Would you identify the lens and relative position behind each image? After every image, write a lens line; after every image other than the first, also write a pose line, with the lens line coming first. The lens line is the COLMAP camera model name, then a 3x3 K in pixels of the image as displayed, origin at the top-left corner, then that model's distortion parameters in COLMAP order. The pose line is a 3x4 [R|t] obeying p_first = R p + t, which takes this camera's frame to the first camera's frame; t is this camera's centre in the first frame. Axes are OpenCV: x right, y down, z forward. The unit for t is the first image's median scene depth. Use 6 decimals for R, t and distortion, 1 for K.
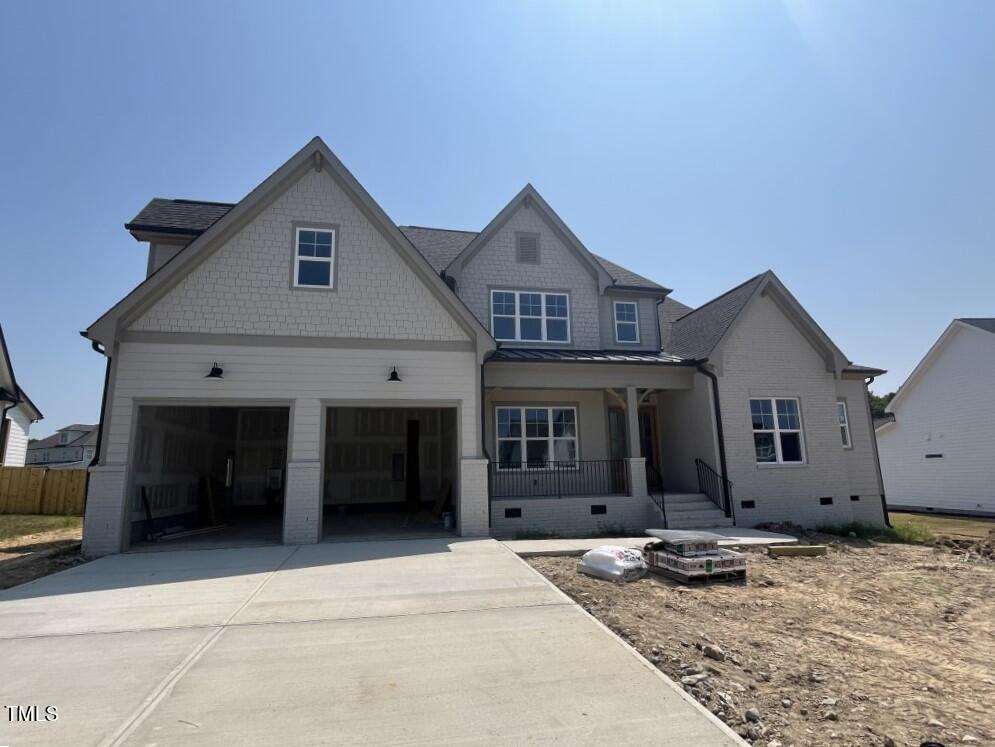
lens RADIAL K [[530.2, 0, 497.5], [0, 530.2, 373.5], [0, 0, 1]] dist [-0.000873, -0.001826]
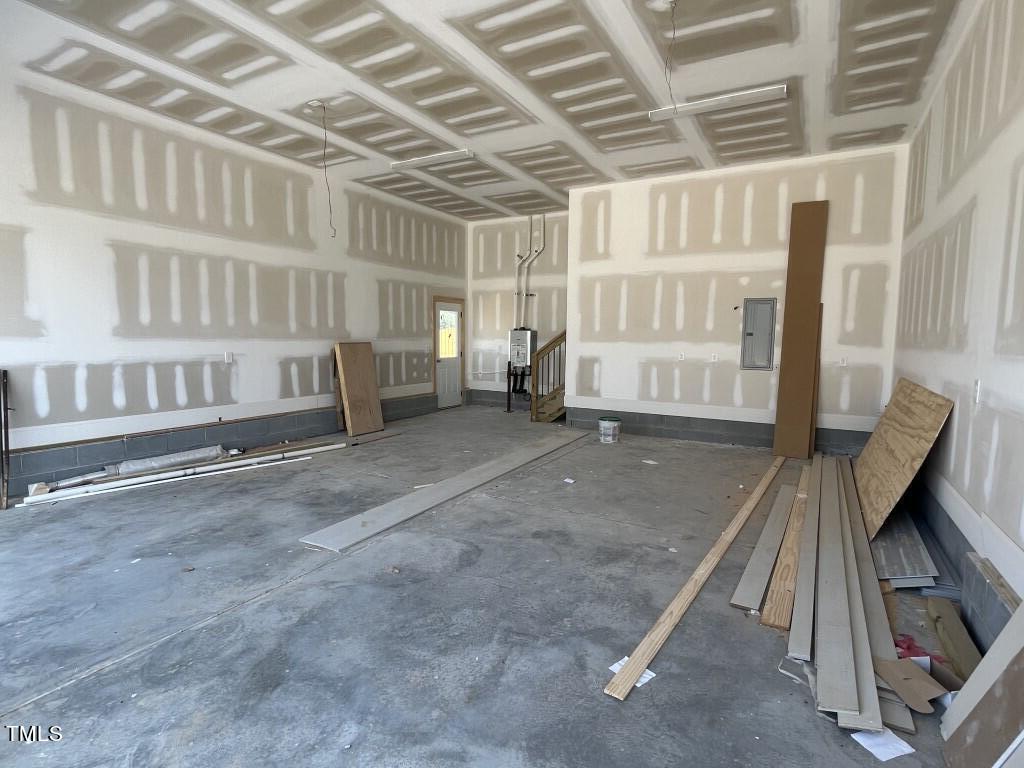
lens RADIAL K [[528.6, 0, 512.0], [0, 528.6, 384.0], [0, 0, 1]] dist [-0.002899, -0.000272]
pose [[0.738071, 0.095142, -0.667981, -0.076871], [0.096549, 0.964928, 0.244116, 0.126681], [0.667779, -0.244669, 0.703000, 0.755556]]
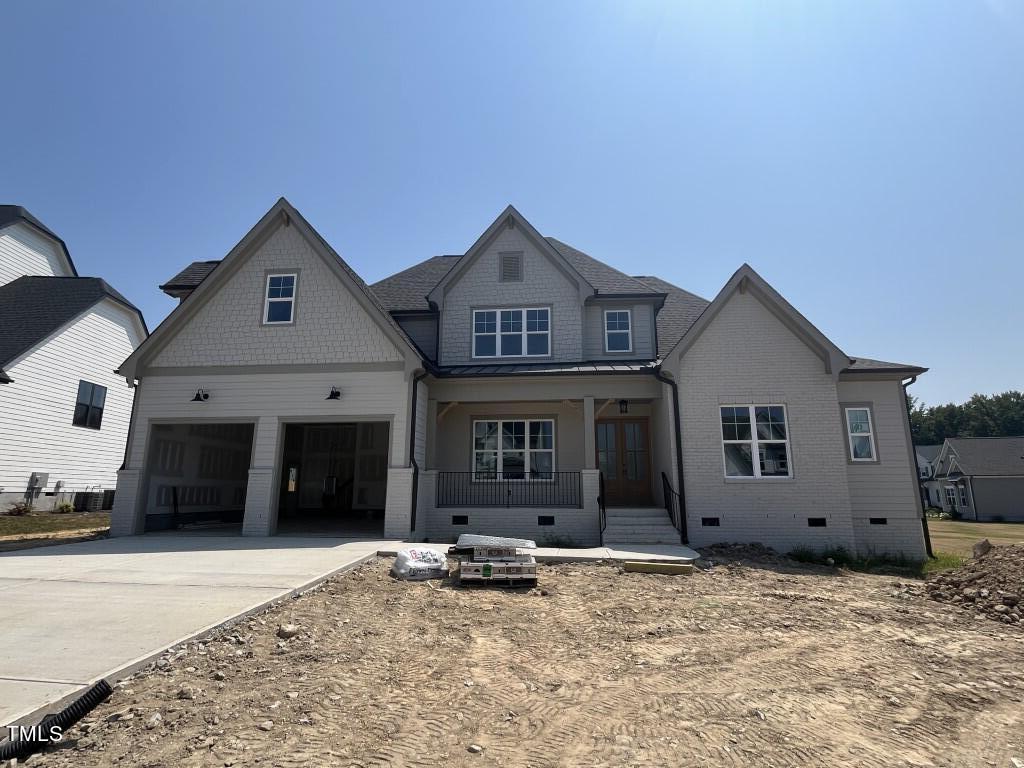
lens RADIAL K [[528.6, 0, 512.0], [0, 528.6, 384.0], [0, 0, 1]] dist [-0.002899, -0.000272]
pose [[0.950327, -0.039496, -0.308737, 0.410201], [0.036013, 0.999207, -0.016974, 0.010951], [0.309163, 0.005012, 0.950996, 0.021553]]
